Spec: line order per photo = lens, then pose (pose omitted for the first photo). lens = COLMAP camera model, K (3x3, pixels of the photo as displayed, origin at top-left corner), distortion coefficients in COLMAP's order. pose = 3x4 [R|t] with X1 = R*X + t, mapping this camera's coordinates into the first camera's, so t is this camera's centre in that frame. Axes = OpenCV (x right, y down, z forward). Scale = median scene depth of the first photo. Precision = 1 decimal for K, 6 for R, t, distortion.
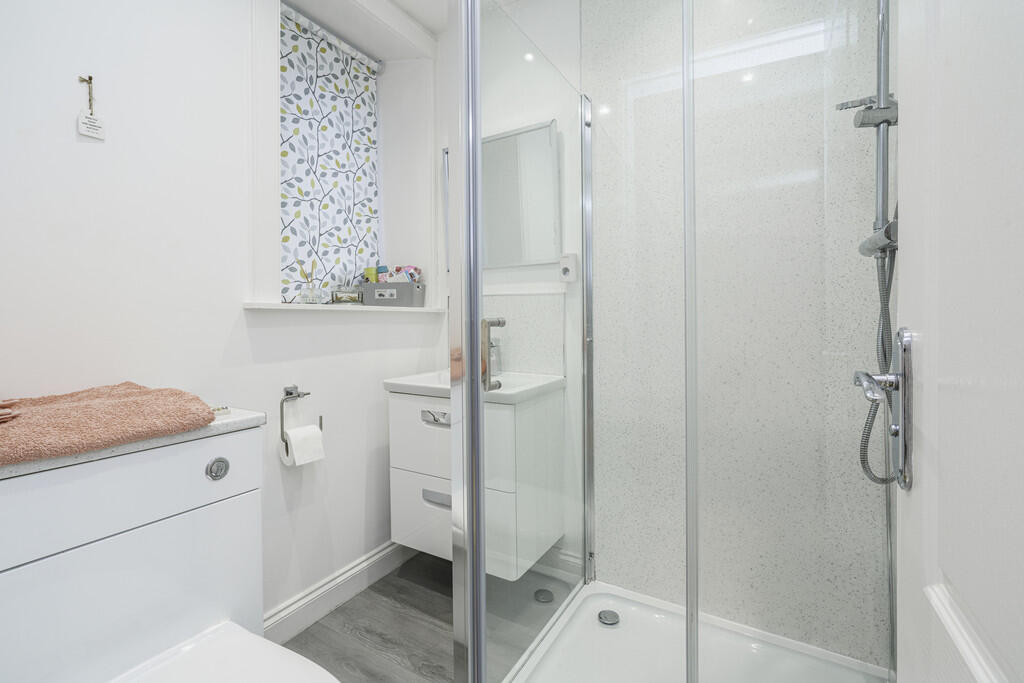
lens RADIAL K [[456.0, 0, 490.6], [0, 456.0, 323.0], [0, 0, 1]] dist [-0.000870, 0.000888]
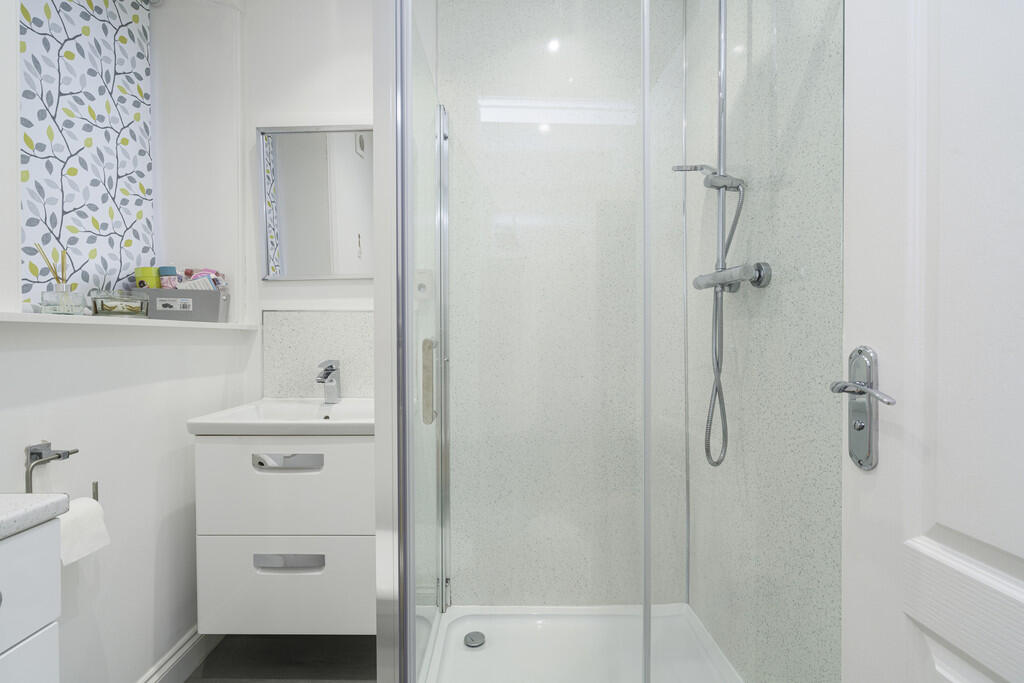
lens RADIAL K [[456.0, 0, 509.5], [0, 456.0, 342.1], [0, 0, 1]] dist [-0.000870, 0.000888]
pose [[0.862569, -0.003463, 0.505927, -0.142242], [0.003110, 0.999994, 0.001542, -0.001556], [-0.505929, 0.000243, 0.862575, 0.085549]]
